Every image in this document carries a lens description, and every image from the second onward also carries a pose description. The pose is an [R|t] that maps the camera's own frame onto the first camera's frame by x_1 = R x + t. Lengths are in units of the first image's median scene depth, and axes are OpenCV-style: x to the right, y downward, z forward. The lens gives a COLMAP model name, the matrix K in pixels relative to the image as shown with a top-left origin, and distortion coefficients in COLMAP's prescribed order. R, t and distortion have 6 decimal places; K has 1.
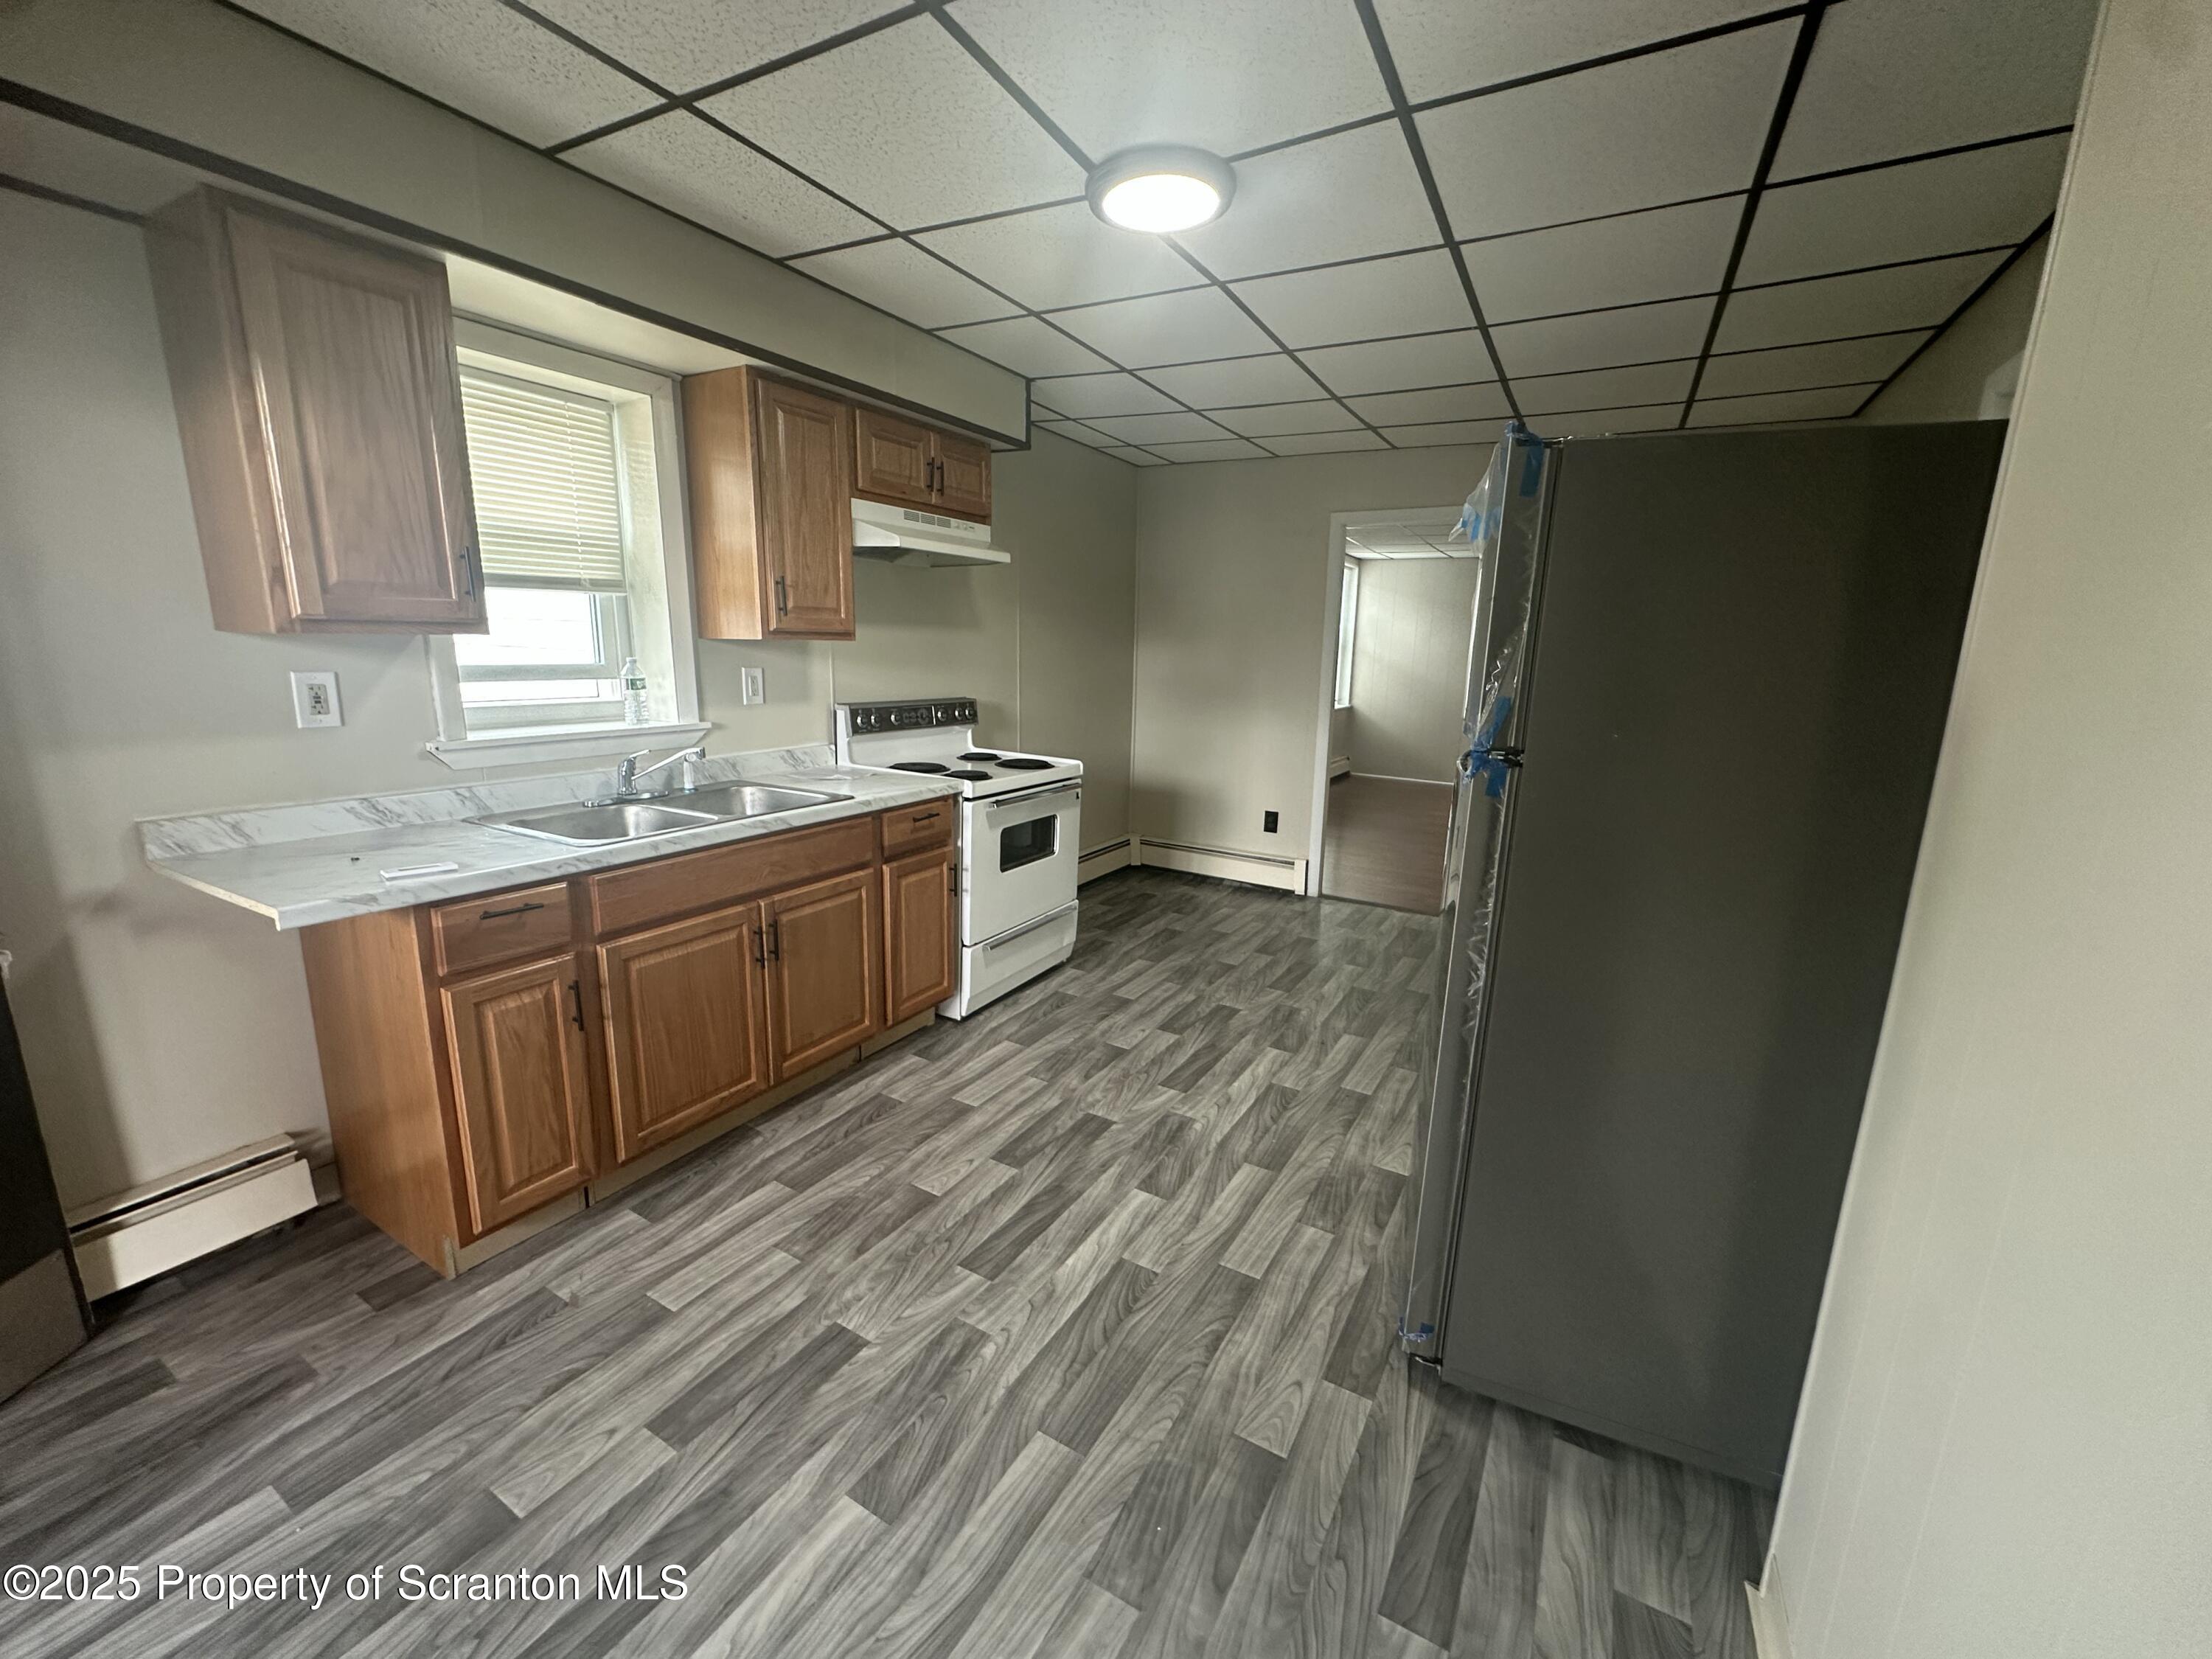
lens RADIAL K [[887.3, 0, 1113.4], [0, 887.3, 829.8], [0, 0, 1]] dist [-0.001849, -0.000271]
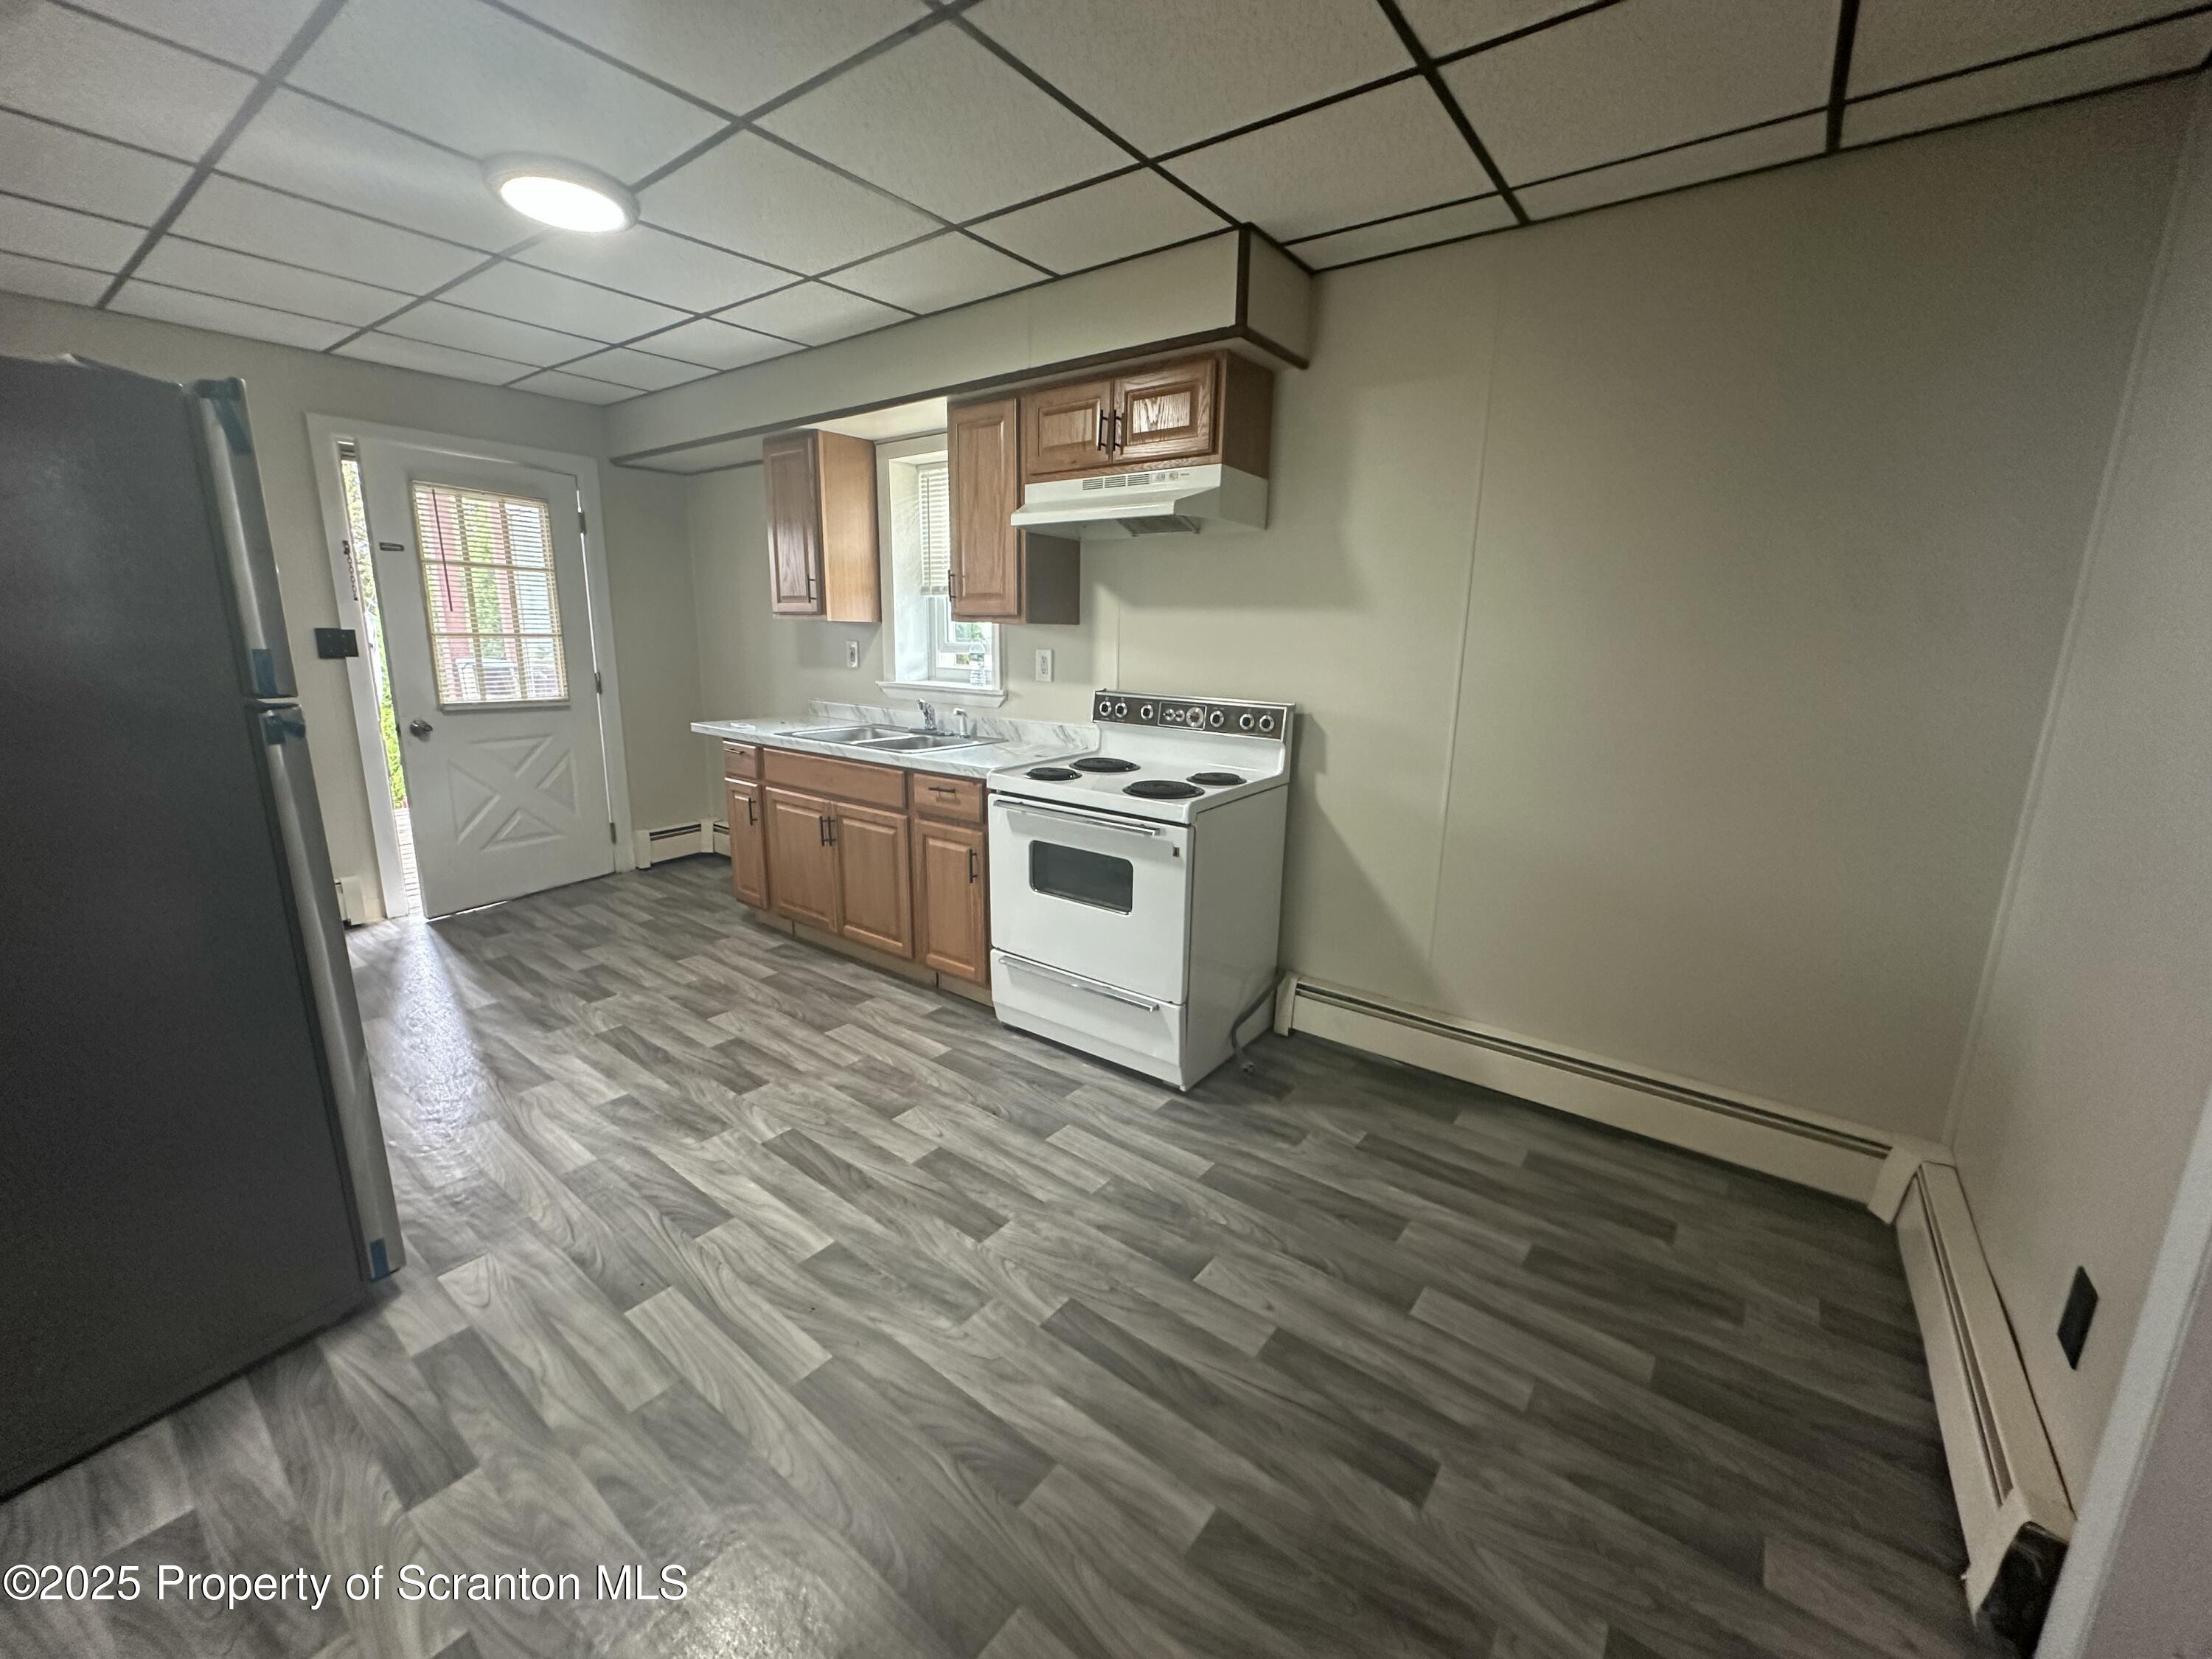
lens RADIAL K [[850.6, 0, 1116.9], [0, 850.6, 870.4], [0, 0, 1]] dist [-0.018562, 0.009313]
pose [[-0.116225, 0.246596, -0.962124, 0.745397], [-0.228508, 0.936065, 0.267520, -0.244336], [0.966580, 0.250945, -0.052445, 1.273639]]
